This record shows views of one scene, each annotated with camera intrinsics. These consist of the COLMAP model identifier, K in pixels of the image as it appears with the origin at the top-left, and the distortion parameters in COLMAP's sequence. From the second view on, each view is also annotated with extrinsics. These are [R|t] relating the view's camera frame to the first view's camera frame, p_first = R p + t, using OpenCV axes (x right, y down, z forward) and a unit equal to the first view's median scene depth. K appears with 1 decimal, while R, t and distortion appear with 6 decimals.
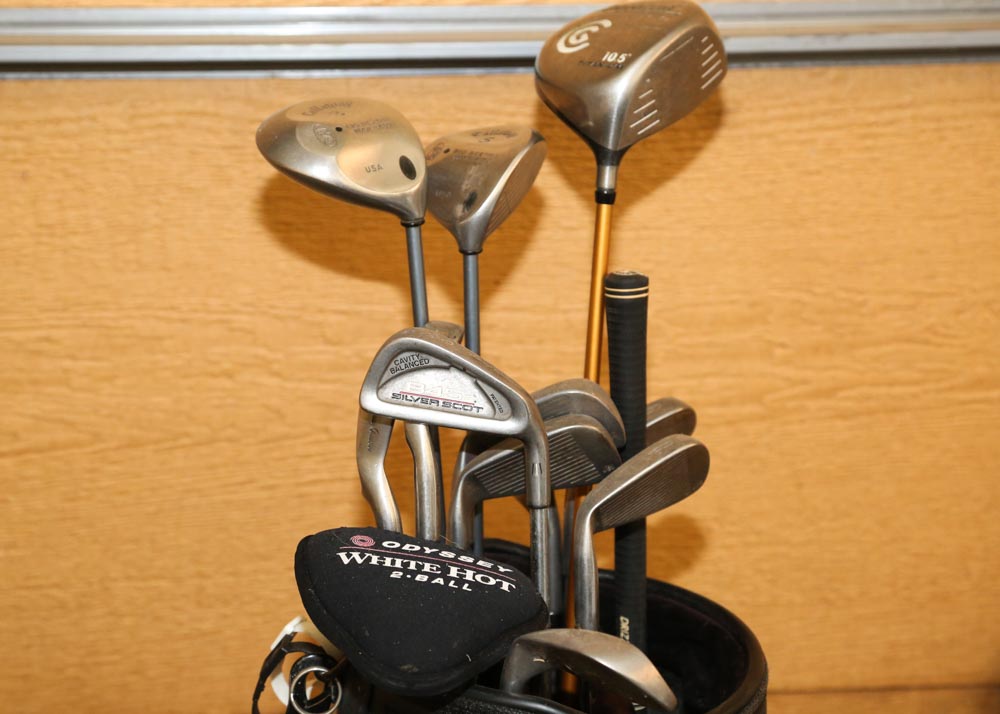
lens RADIAL K [[1869.2, 0, 511.6], [0, 1869.2, 355.2], [0, 0, 1]] dist [0.201469, 0.005189]
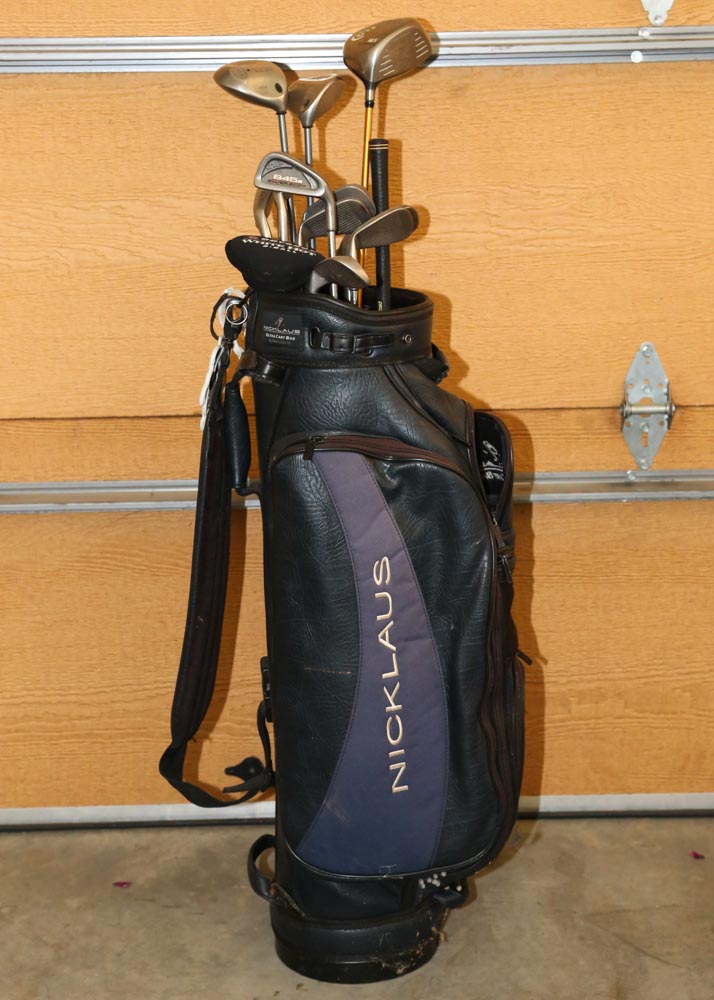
lens RADIAL K [[1824.2, 0, 385.3], [0, 1824.2, 484.4], [0, 0, 1]] dist [0.147939, 0.188045]
pose [[0.996464, 0.008284, -0.083607, 0.200691], [-0.009755, 0.999804, -0.017200, 0.318045], [0.083448, 0.017955, 0.996350, -0.914753]]
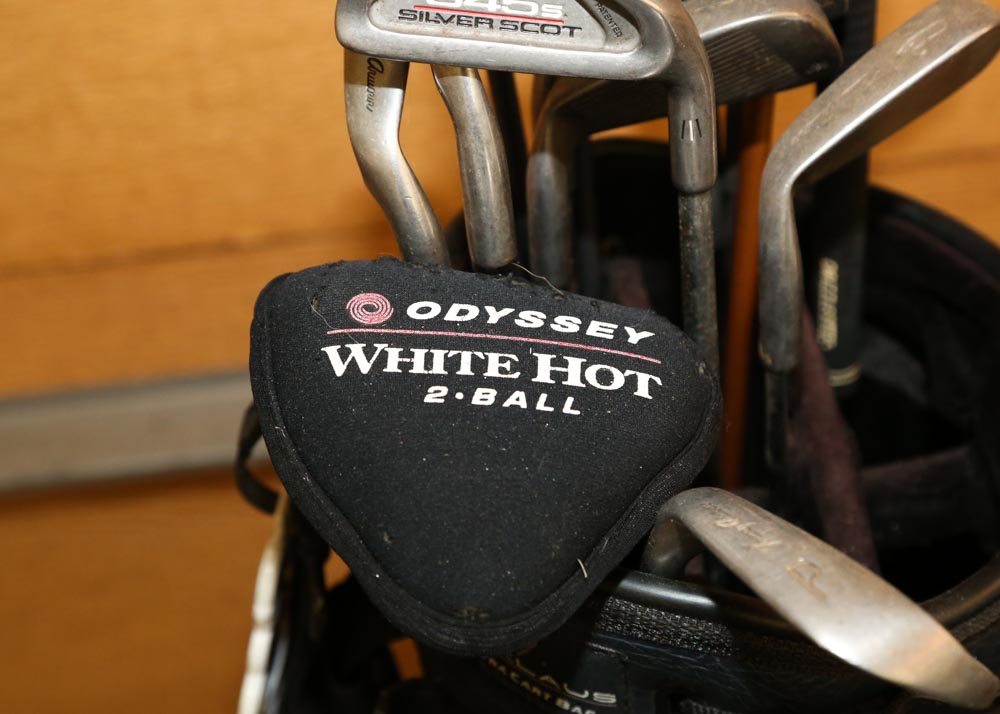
lens RADIAL K [[1824.2, 0, 500.0], [0, 1824.2, 357.0], [0, 0, 1]] dist [0.147939, 0.188045]
pose [[0.996251, -0.047044, -0.072595, -0.003996], [0.073279, 0.904925, 0.419215, -0.072834], [0.045971, -0.422963, 0.904980, 0.372513]]
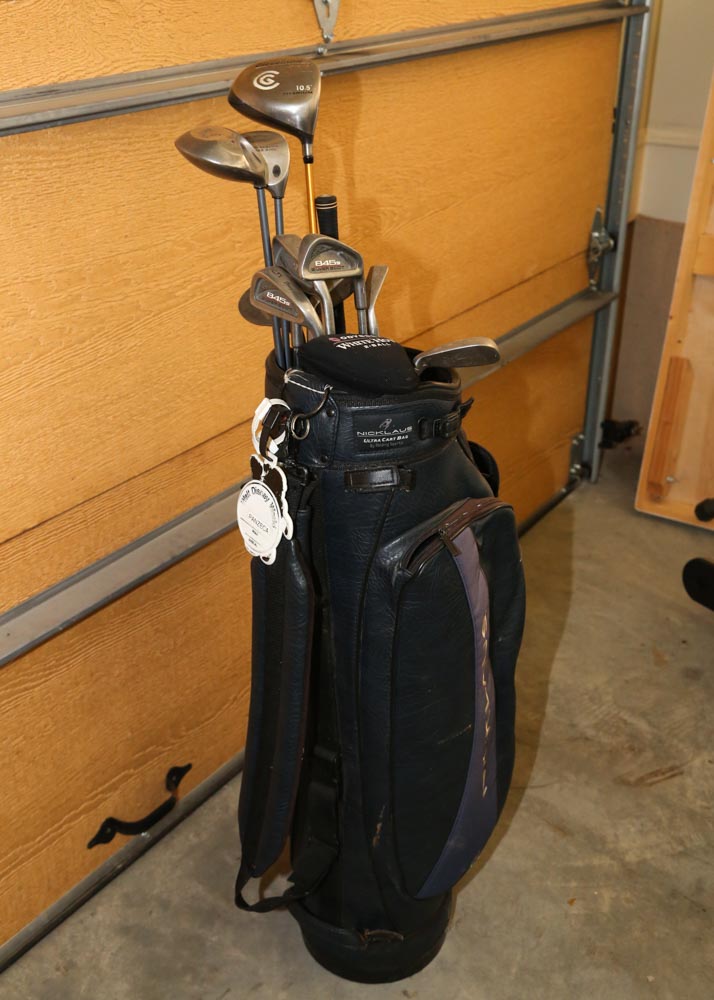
lens RADIAL K [[1126.9, 0, 357.0], [0, 1126.9, 500.0], [0, 0, 1]] dist [-0.009485, -0.001636]
pose [[0.666050, -0.346160, 0.660720, -0.662841], [0.217098, 0.937410, 0.272272, -0.047067], [-0.713615, -0.037906, 0.699512, 0.079465]]
